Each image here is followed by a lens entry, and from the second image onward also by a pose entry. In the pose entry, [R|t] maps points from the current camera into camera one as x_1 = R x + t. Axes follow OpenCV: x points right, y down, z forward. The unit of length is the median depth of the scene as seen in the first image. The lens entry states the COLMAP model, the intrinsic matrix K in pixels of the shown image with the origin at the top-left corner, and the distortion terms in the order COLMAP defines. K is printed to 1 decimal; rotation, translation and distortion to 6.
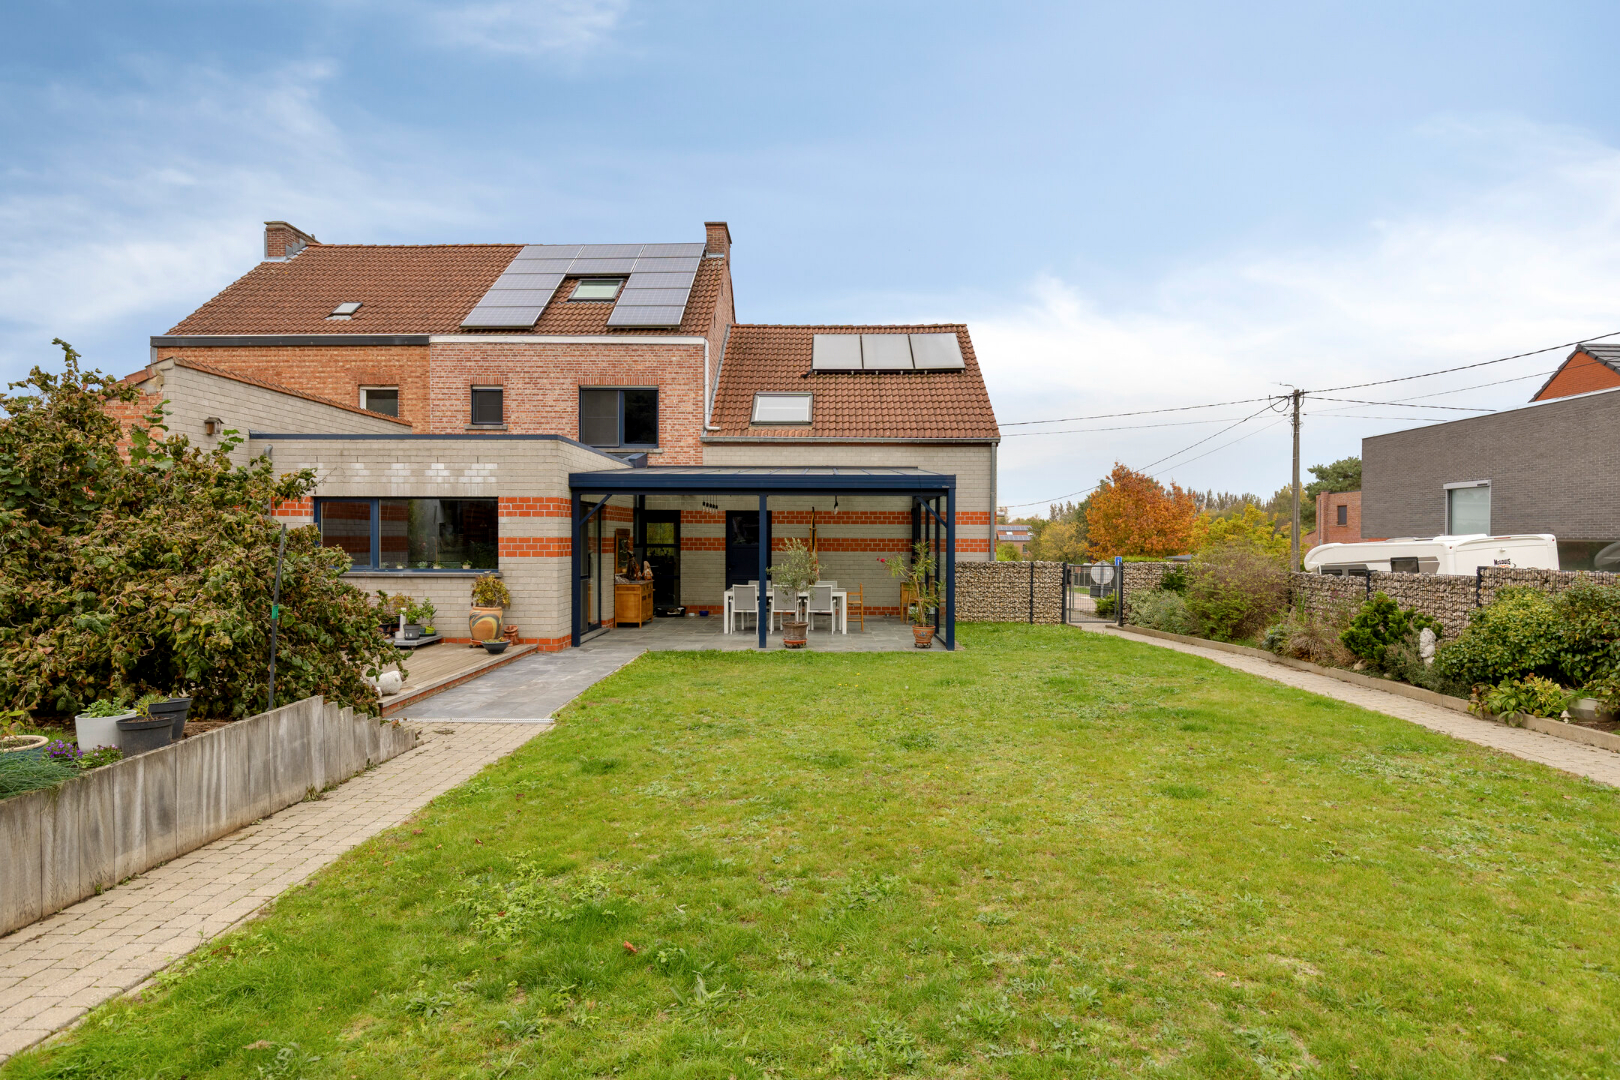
lens RADIAL K [[830.6, 0, 809.7], [0, 830.6, 539.4], [0, 0, 1]] dist [0.007847, -0.000331]
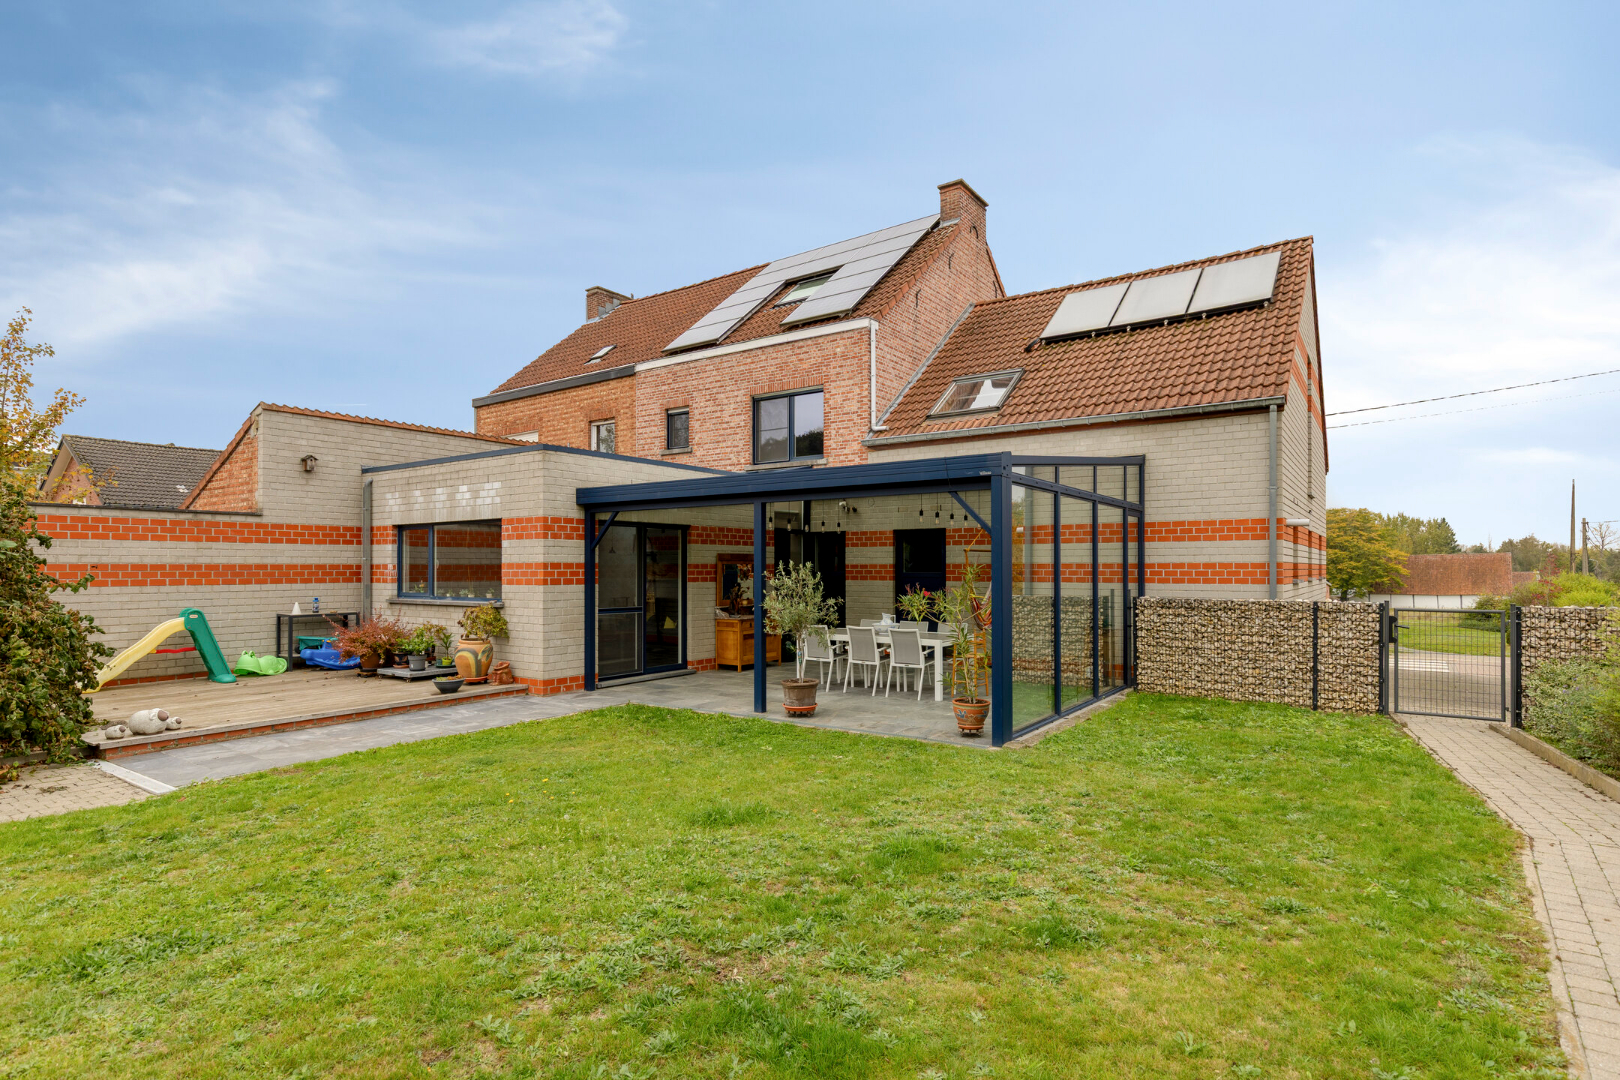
lens RADIAL K [[830.6, 0, 811.2], [0, 830.6, 553.3], [0, 0, 1]] dist [0.007847, -0.000331]
pose [[0.825925, -0.015166, -0.563576, 0.283908], [0.002372, 0.999723, -0.023428, 0.006138], [0.563775, 0.018013, 0.825732, 0.303621]]
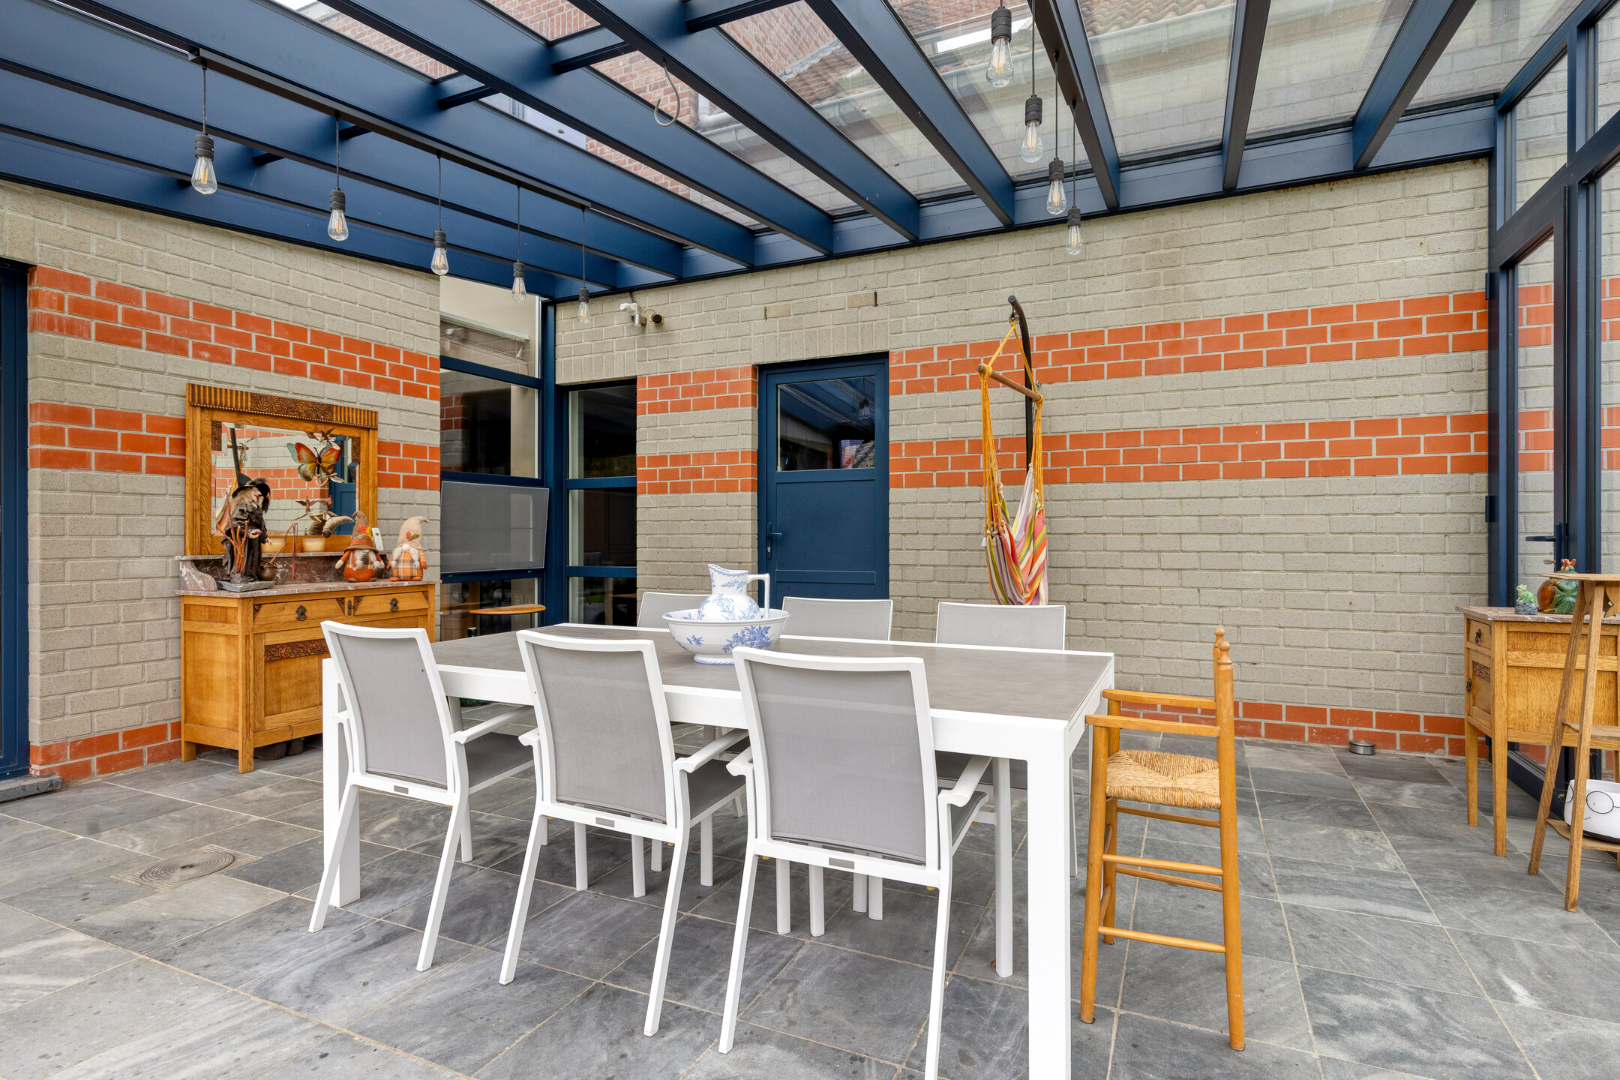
lens RADIAL K [[830.6, 0, 817.8], [0, 830.6, 537.1], [0, 0, 1]] dist [0.007847, -0.000331]
pose [[0.914193, -0.005118, -0.405247, 0.050049], [0.004276, 0.999986, -0.002982, 0.032286], [0.405257, 0.000993, 0.914202, 0.727451]]
